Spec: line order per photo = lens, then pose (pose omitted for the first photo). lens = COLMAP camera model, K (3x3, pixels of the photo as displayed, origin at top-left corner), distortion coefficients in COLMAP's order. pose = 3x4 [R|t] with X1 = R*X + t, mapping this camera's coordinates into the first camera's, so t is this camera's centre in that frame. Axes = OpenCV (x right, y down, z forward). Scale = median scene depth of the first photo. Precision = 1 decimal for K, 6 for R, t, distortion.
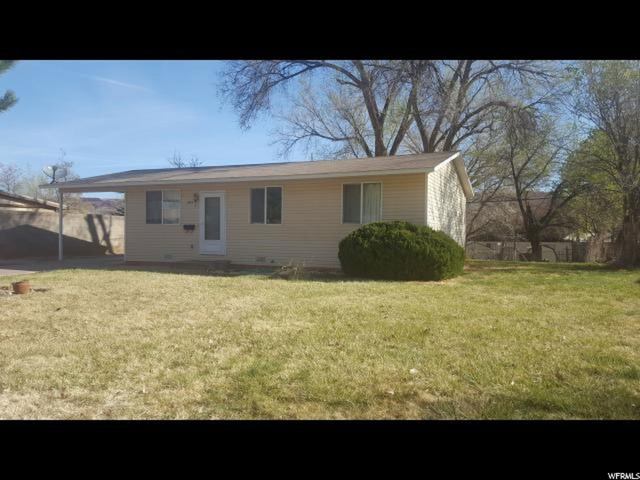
lens RADIAL K [[472.5, 0, 320.0], [0, 472.5, 240.0], [0, 0, 1]] dist [0.002162, 0.000380]
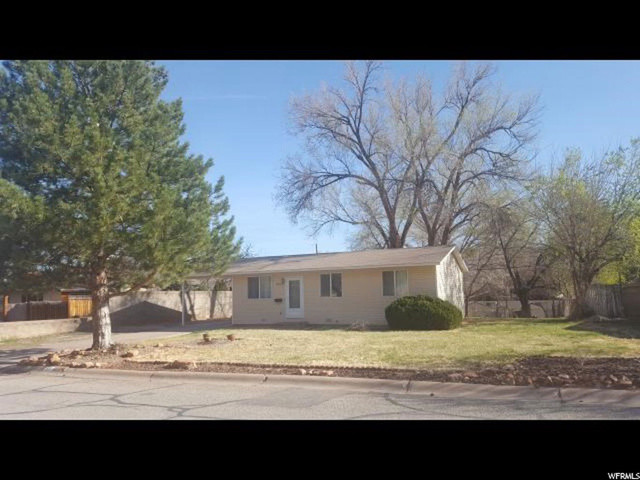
lens RADIAL K [[455.3, 0, 310.5], [0, 455.3, 242.1], [0, 0, 1]] dist [0.103268, -0.132999]
pose [[0.999059, -0.033310, -0.027790, -0.103048], [0.029444, 0.991142, -0.129500, -0.016003], [0.031858, 0.128560, 0.991190, -0.388127]]
